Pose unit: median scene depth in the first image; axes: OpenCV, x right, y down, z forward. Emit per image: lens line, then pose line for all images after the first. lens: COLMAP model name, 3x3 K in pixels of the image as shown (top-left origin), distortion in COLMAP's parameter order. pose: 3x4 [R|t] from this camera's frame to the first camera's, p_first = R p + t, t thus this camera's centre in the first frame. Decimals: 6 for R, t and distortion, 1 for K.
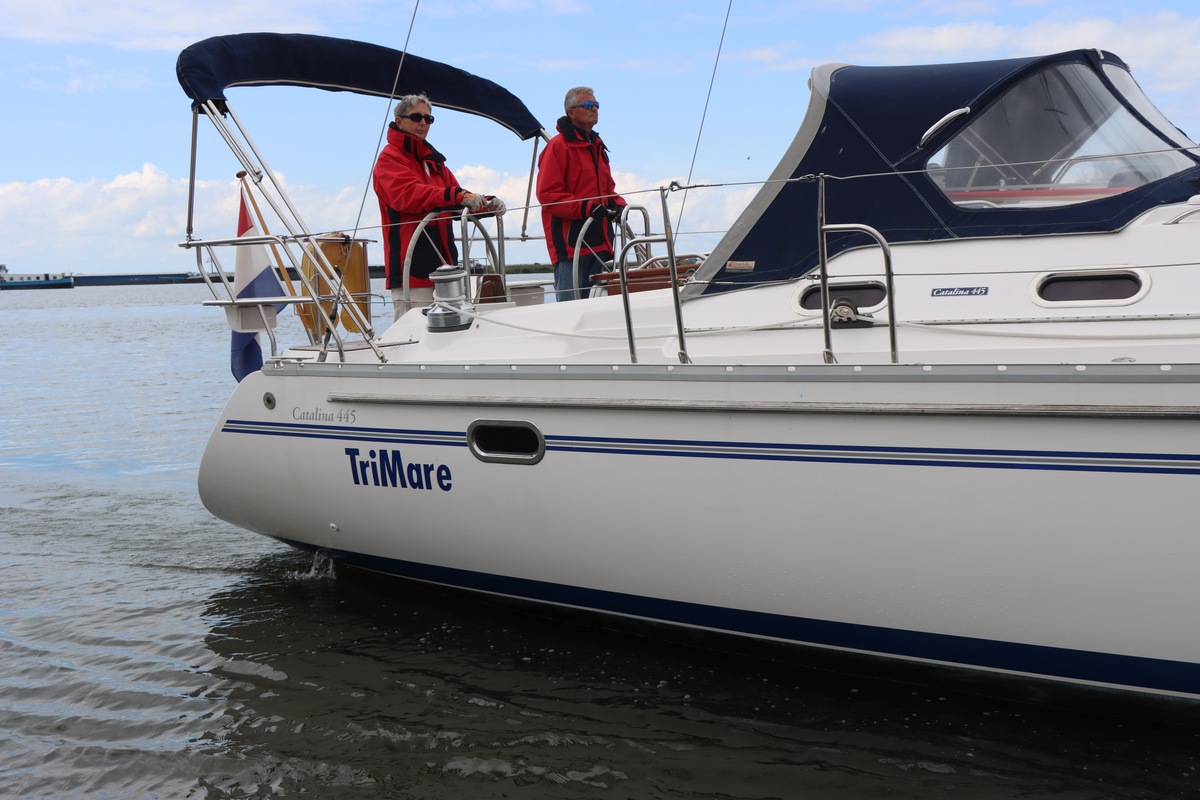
lens RADIAL K [[1459.3, 0, 598.5], [0, 1459.3, 444.8], [0, 0, 1]] dist [-0.034484, -0.023391]
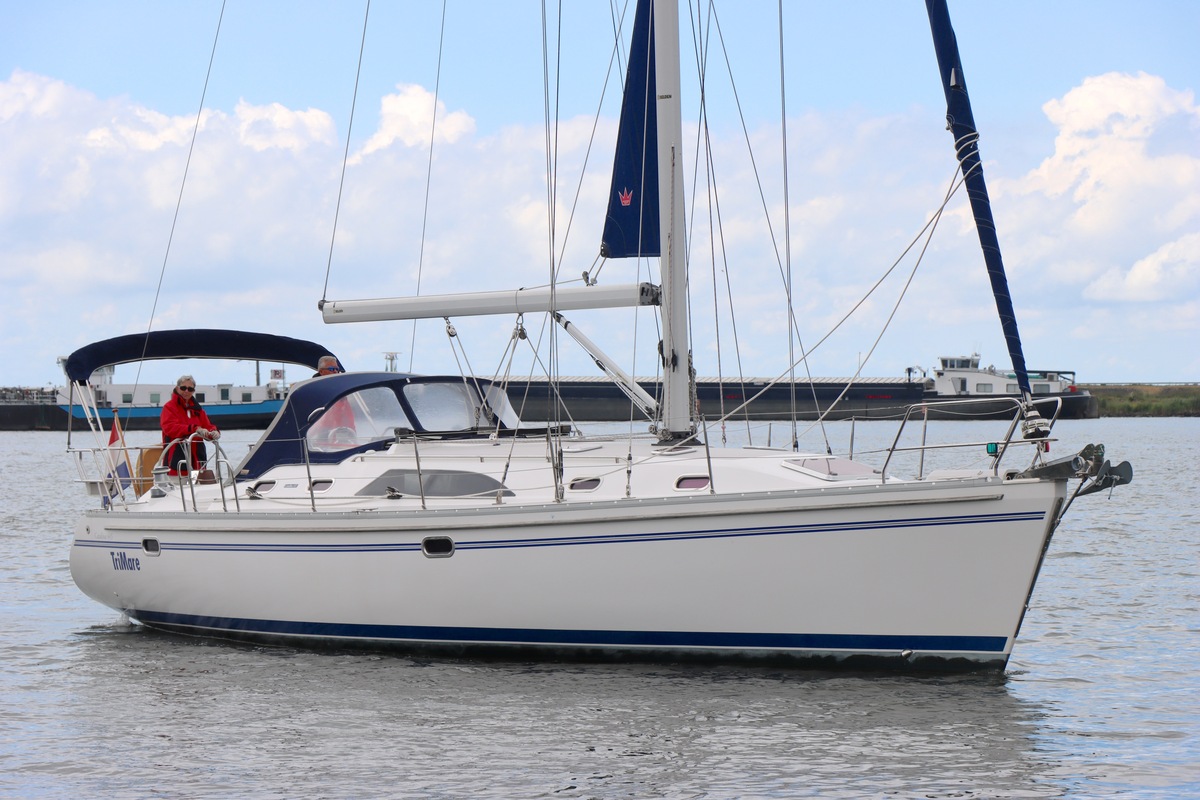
lens RADIAL K [[4118.9, 0, 600.0], [0, 4118.9, 400.0], [0, 0, 1]] dist [1.021107, 0.641470]
pose [[0.921800, 0.017821, -0.387257, 2.881101], [-0.057598, 0.994151, -0.091353, 0.302327], [0.383364, 0.106515, 0.917435, -4.397181]]
